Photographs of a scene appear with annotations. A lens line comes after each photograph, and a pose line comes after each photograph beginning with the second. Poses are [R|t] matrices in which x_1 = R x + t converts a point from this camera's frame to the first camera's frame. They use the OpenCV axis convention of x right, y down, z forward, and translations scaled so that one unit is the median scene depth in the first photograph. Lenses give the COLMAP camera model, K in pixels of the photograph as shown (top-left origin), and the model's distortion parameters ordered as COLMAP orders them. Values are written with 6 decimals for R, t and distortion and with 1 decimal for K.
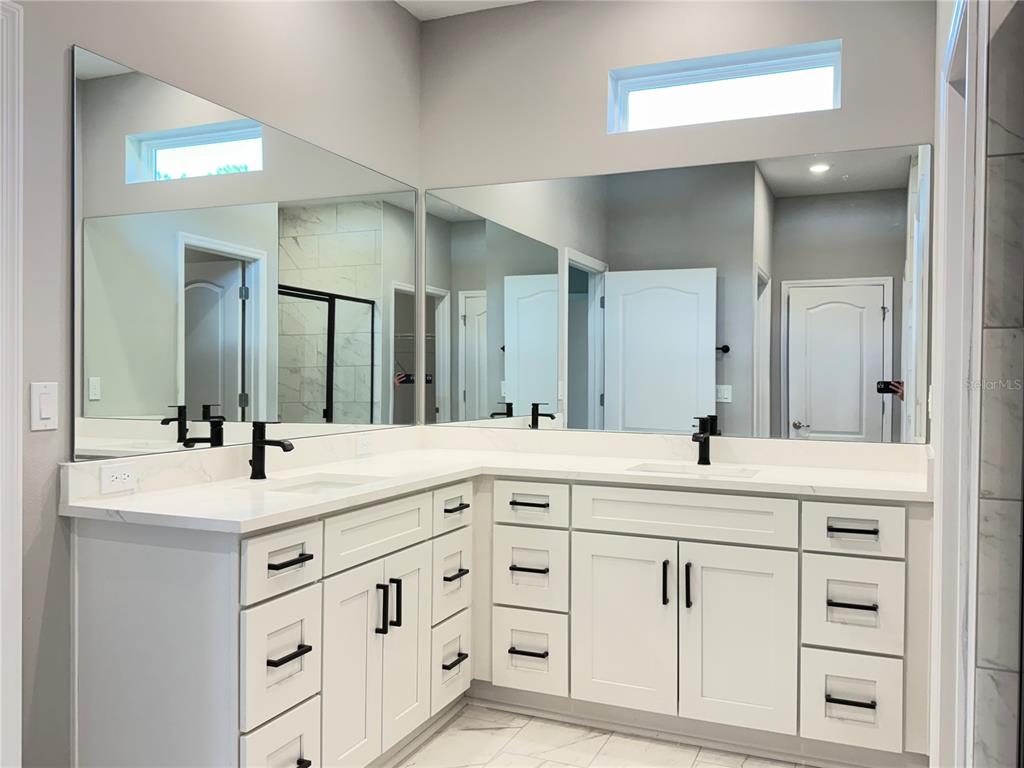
lens RADIAL K [[872.5, 0, 512.6], [0, 872.5, 385.2], [0, 0, 1]] dist [0.076893, -0.009169]
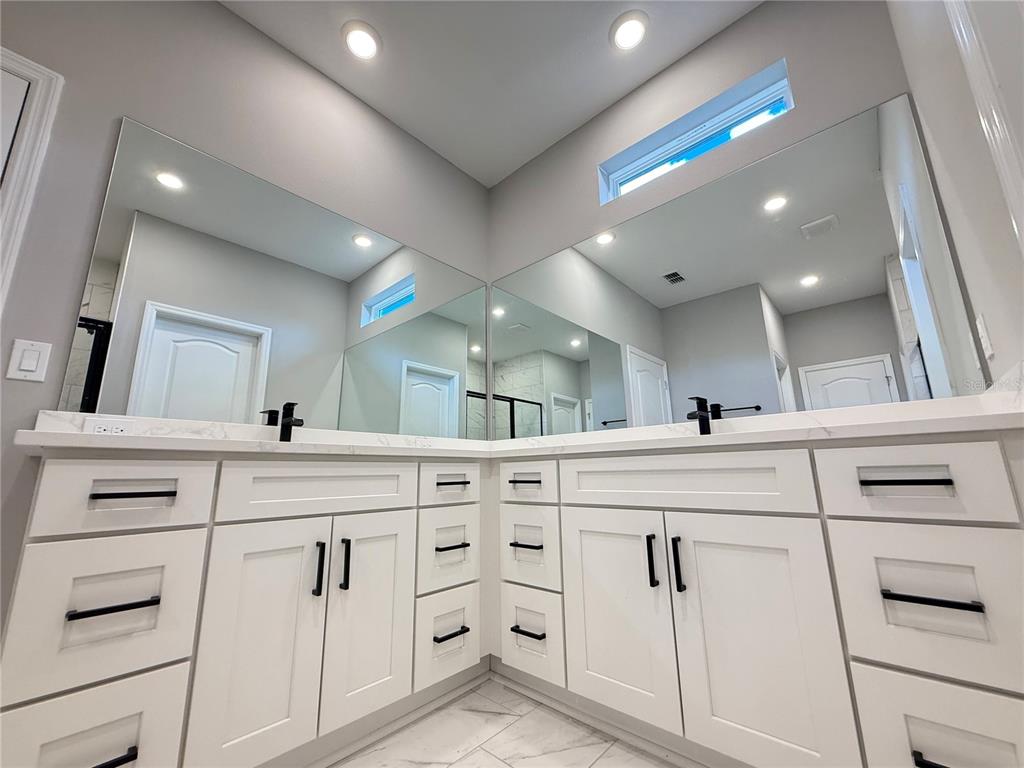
lens RADIAL K [[408.7, 0, 509.3], [0, 408.7, 386.5], [0, 0, 1]] dist [-0.000360, 0.000025]
pose [[0.938422, -0.096782, -0.331657, 0.182639], [0.020228, 0.973706, -0.226907, 0.137982], [0.344897, 0.206226, 0.915706, 0.514183]]
